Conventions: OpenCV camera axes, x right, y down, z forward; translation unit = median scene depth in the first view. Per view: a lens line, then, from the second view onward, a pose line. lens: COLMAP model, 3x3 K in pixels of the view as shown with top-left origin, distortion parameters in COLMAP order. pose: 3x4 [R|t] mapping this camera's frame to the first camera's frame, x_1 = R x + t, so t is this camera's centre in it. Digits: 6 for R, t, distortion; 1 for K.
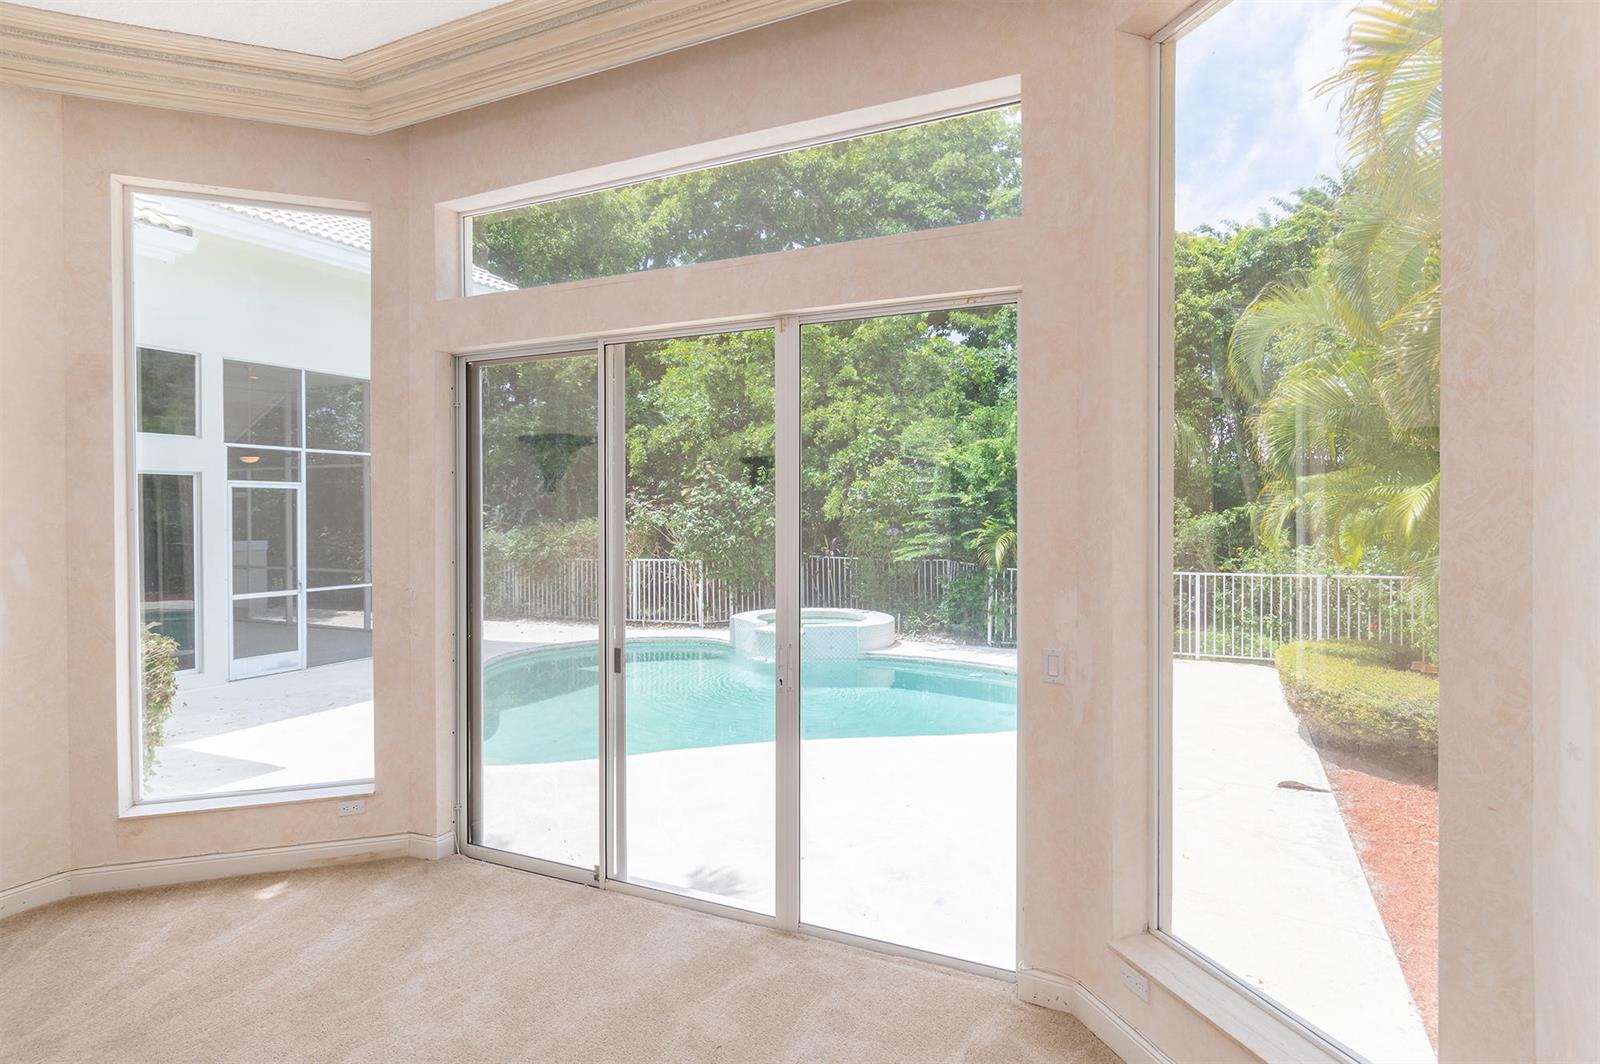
lens RADIAL K [[851.3, 0, 839.5], [0, 851.3, 518.5], [0, 0, 1]] dist [0.014840, -0.017331]
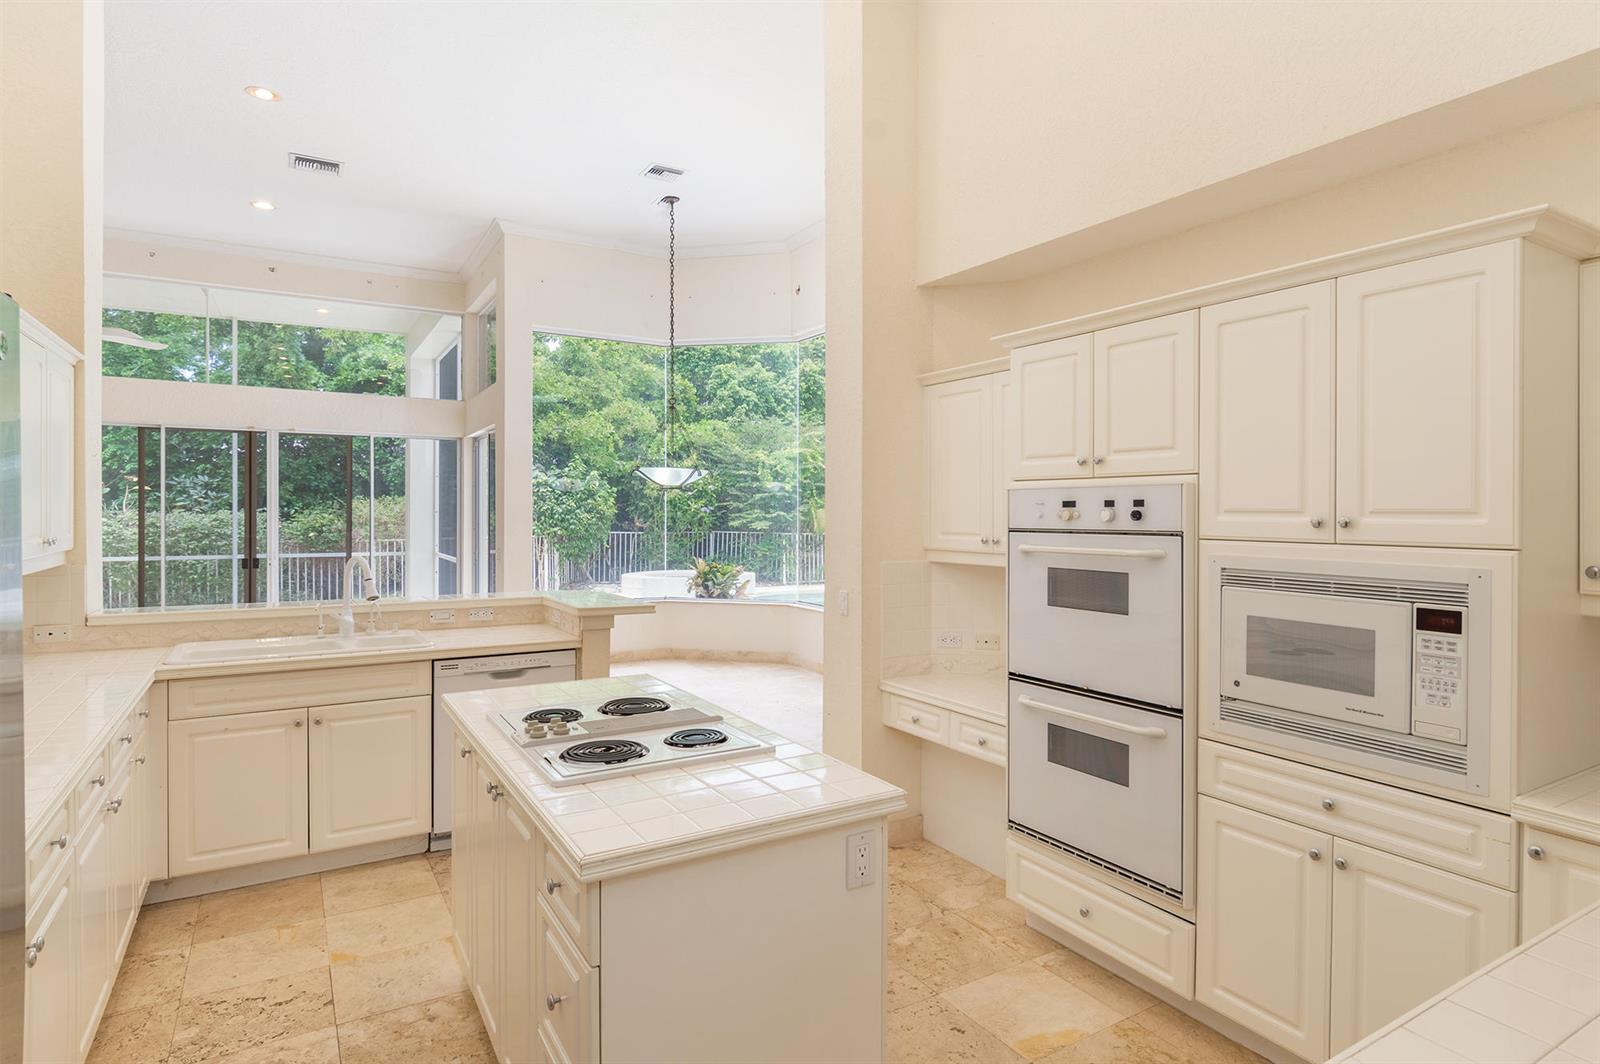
lens RADIAL K [[851.3, 0, 839.5], [0, 851.3, 518.5], [0, 0, 1]] dist [0.014840, -0.017331]
pose [[0.538676, -0.002446, 0.842509, -1.072911], [-0.003481, 0.999981, 0.005129, 0.024620], [-0.842506, -0.005696, 0.538657, 0.106690]]
